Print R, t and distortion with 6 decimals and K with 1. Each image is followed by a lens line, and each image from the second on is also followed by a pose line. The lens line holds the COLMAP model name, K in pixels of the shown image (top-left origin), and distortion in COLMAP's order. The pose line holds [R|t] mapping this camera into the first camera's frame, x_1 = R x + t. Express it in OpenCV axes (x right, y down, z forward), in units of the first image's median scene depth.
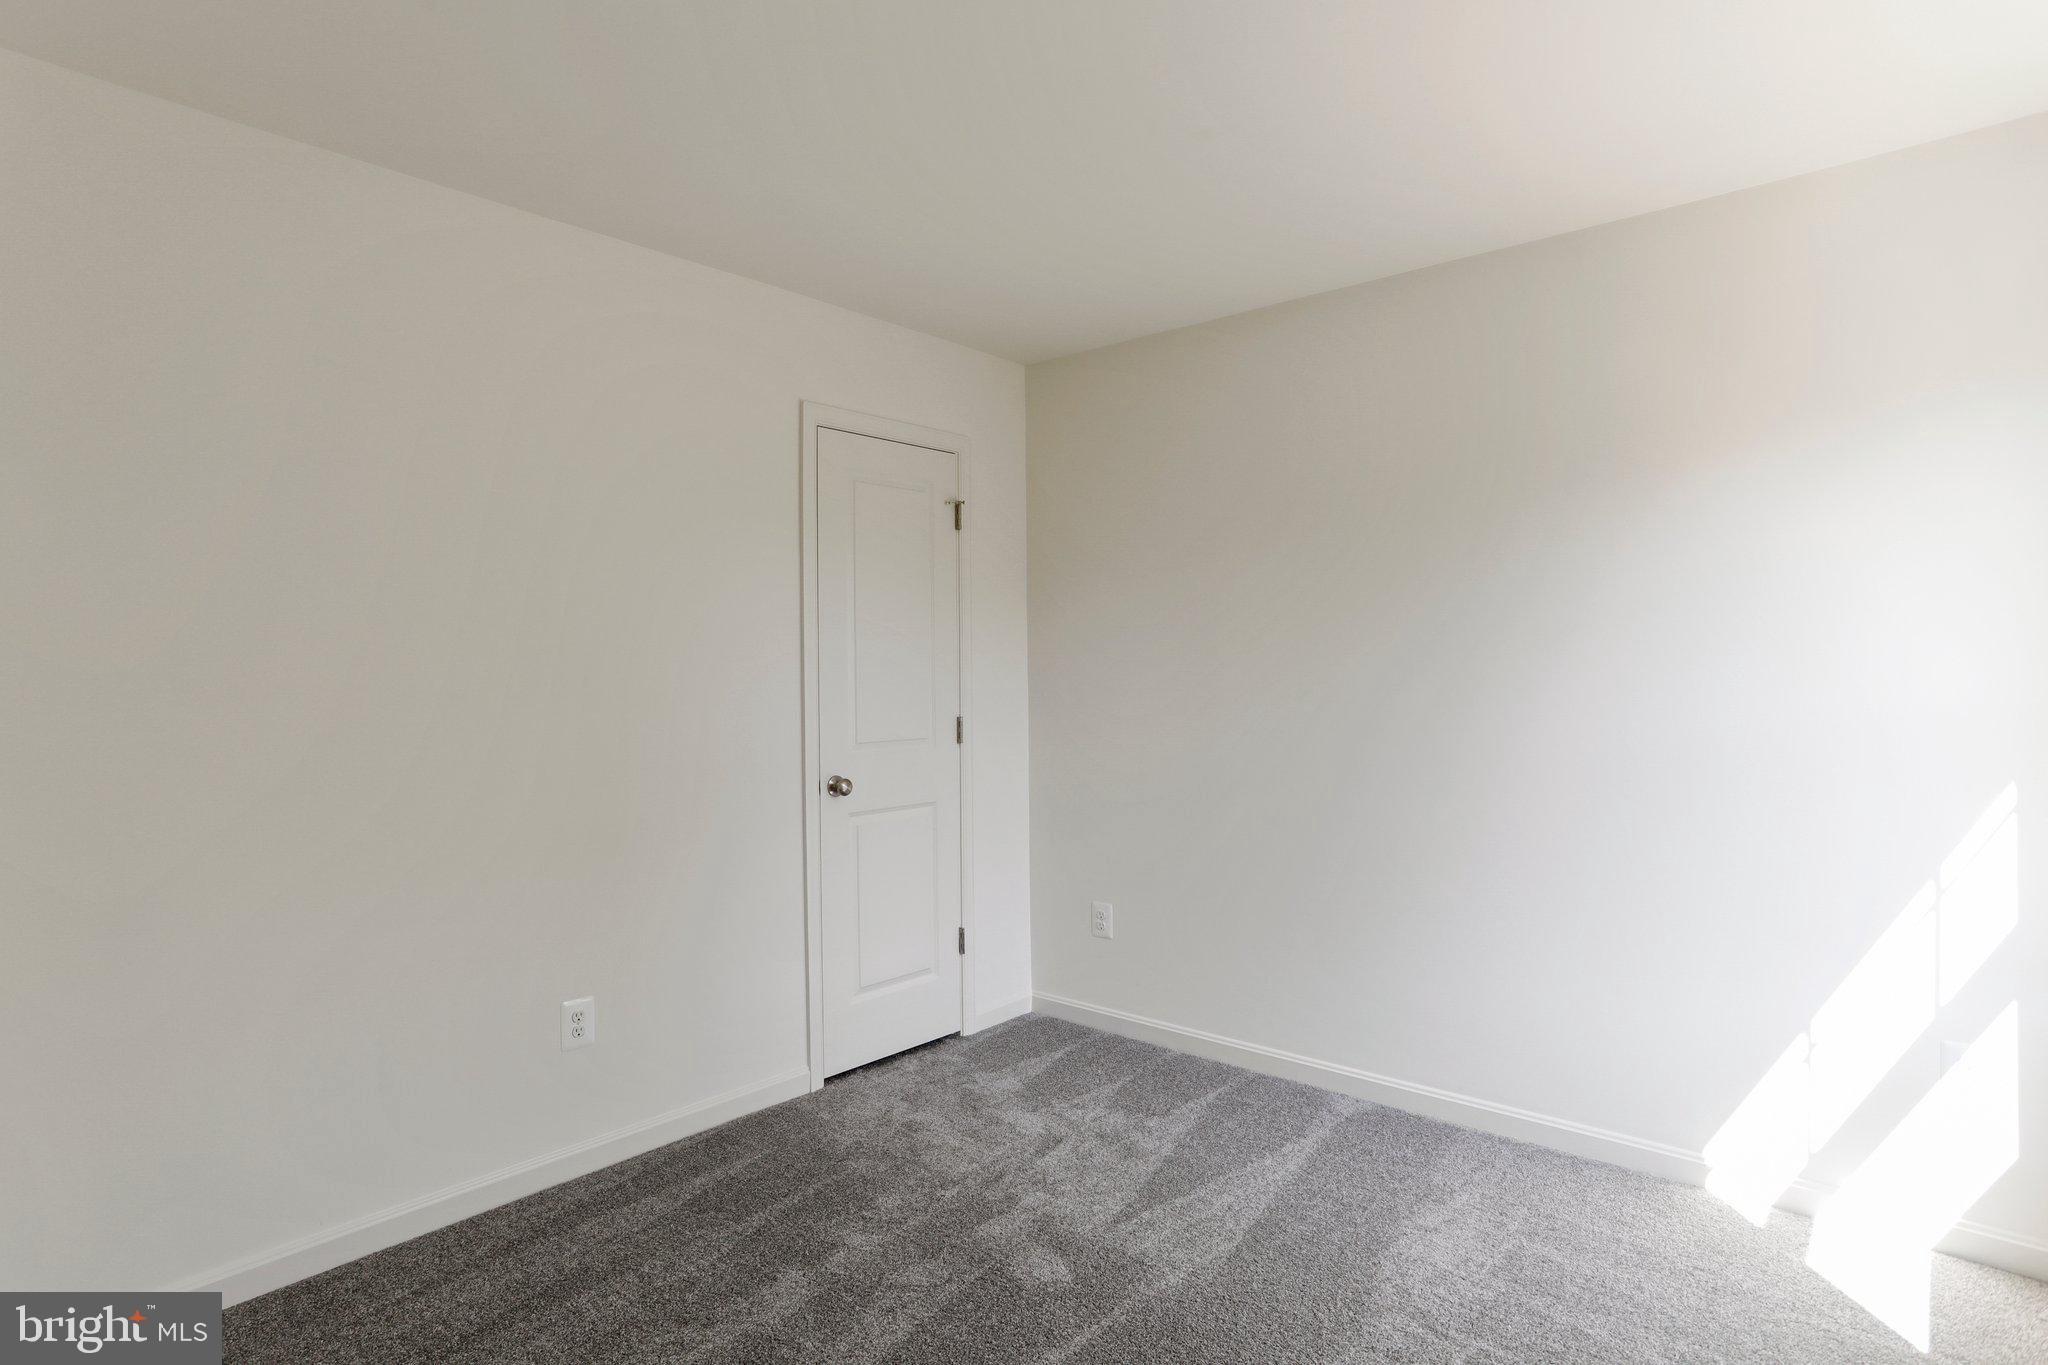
lens RADIAL K [[1032.0, 0, 1010.2], [0, 1032.0, 671.8], [0, 0, 1]] dist [-0.048794, 0.020190]
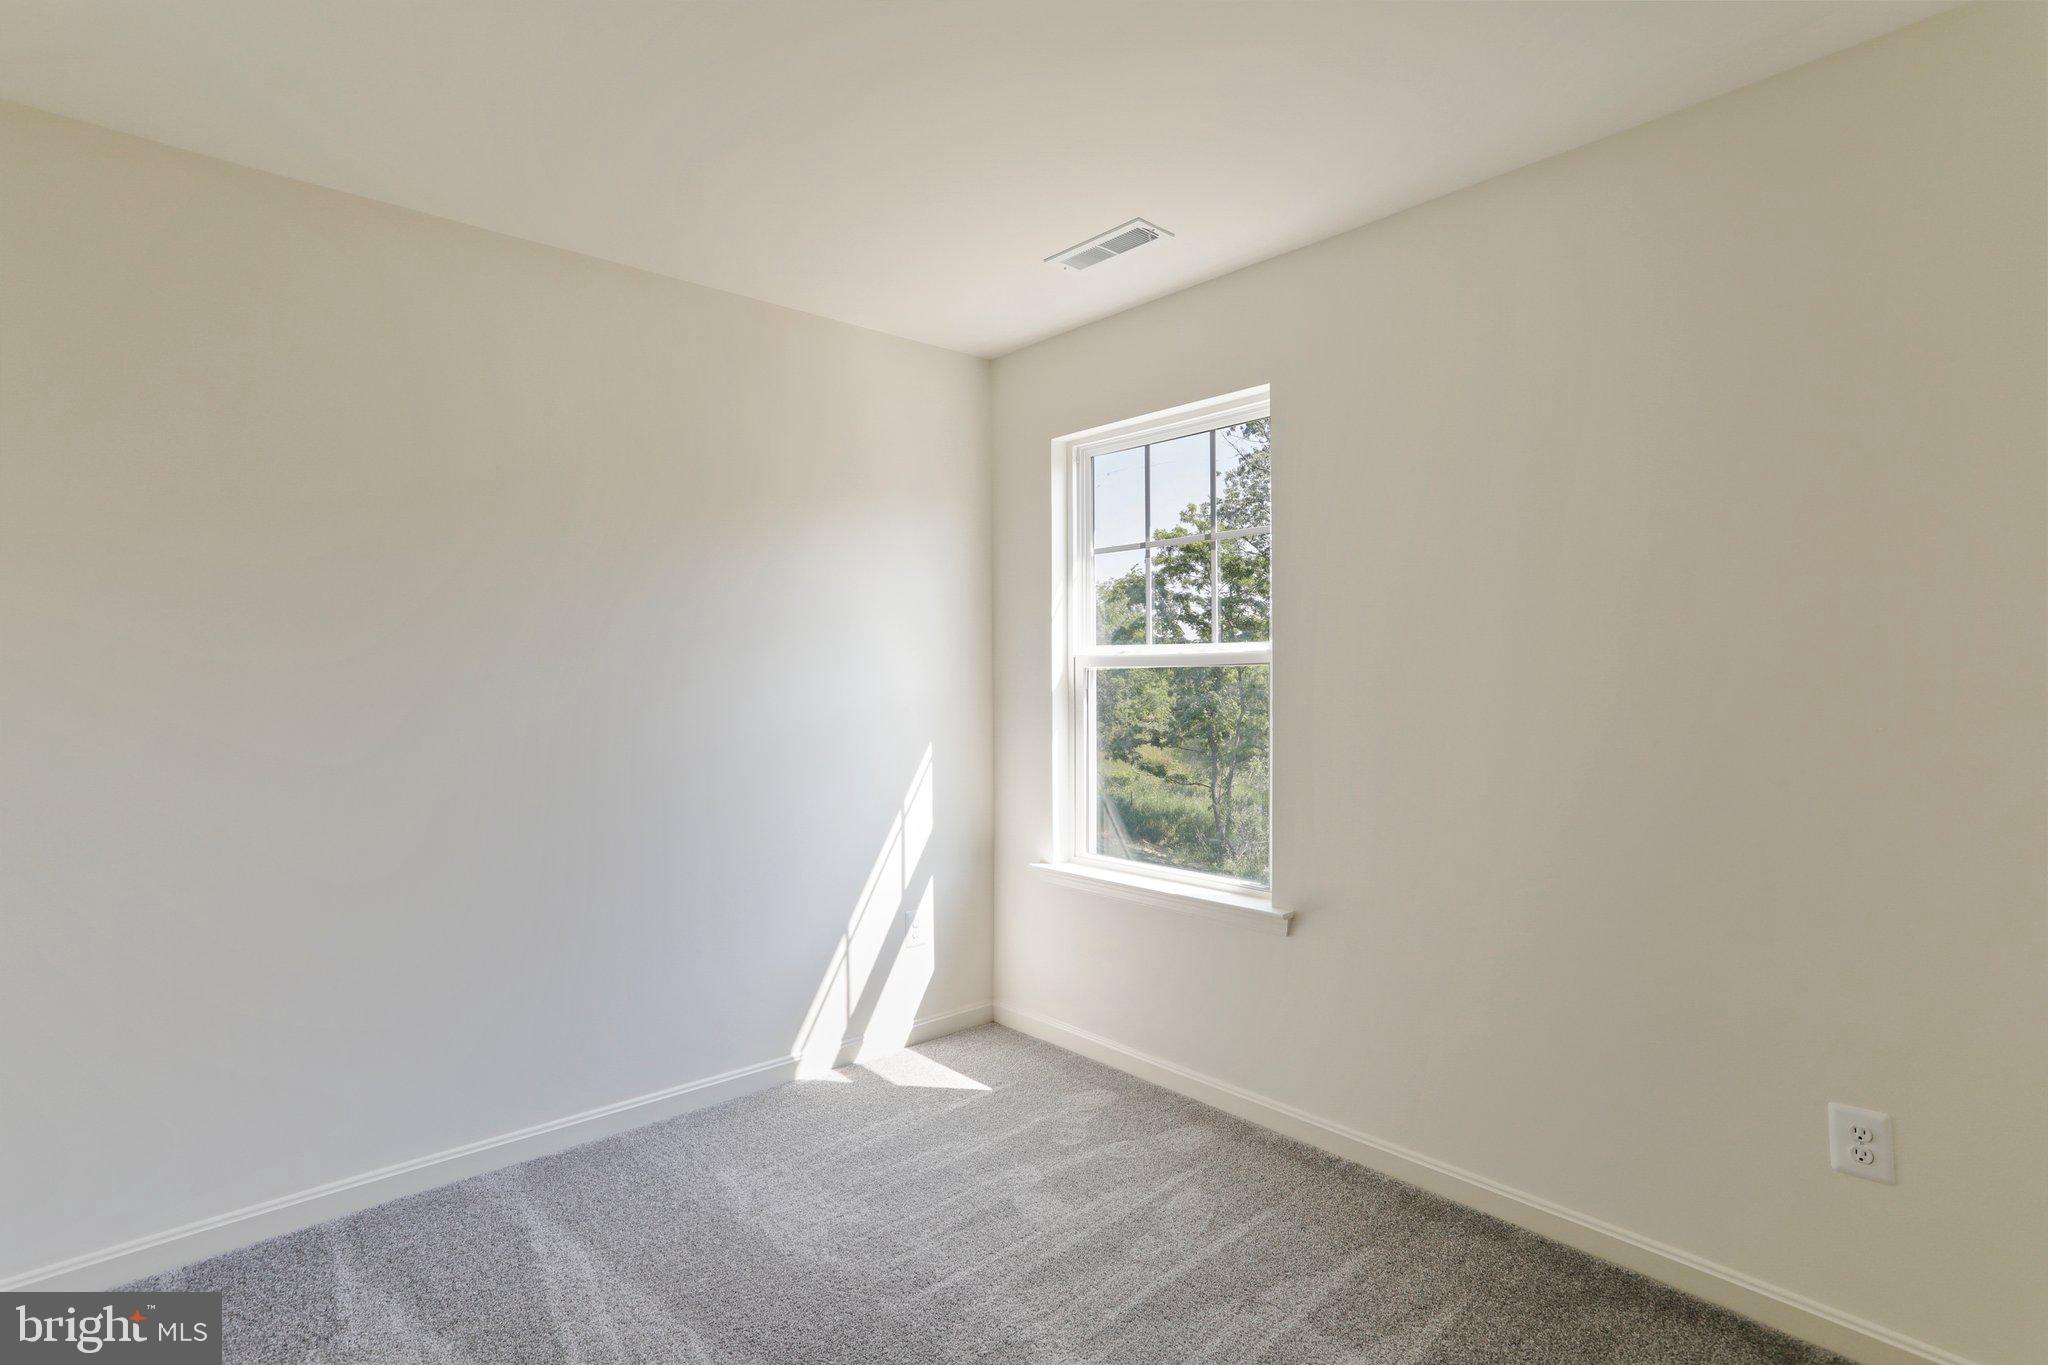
lens RADIAL K [[992.0, 0, 1015.8], [0, 992.0, 672.4], [0, 0, 1]] dist [-0.046818, 0.022105]
pose [[0.142303, -0.005565, 0.989807, -0.507785], [0.002226, 0.999983, 0.005302, -0.011807], [-0.989821, 0.001449, 0.142313, 0.543051]]
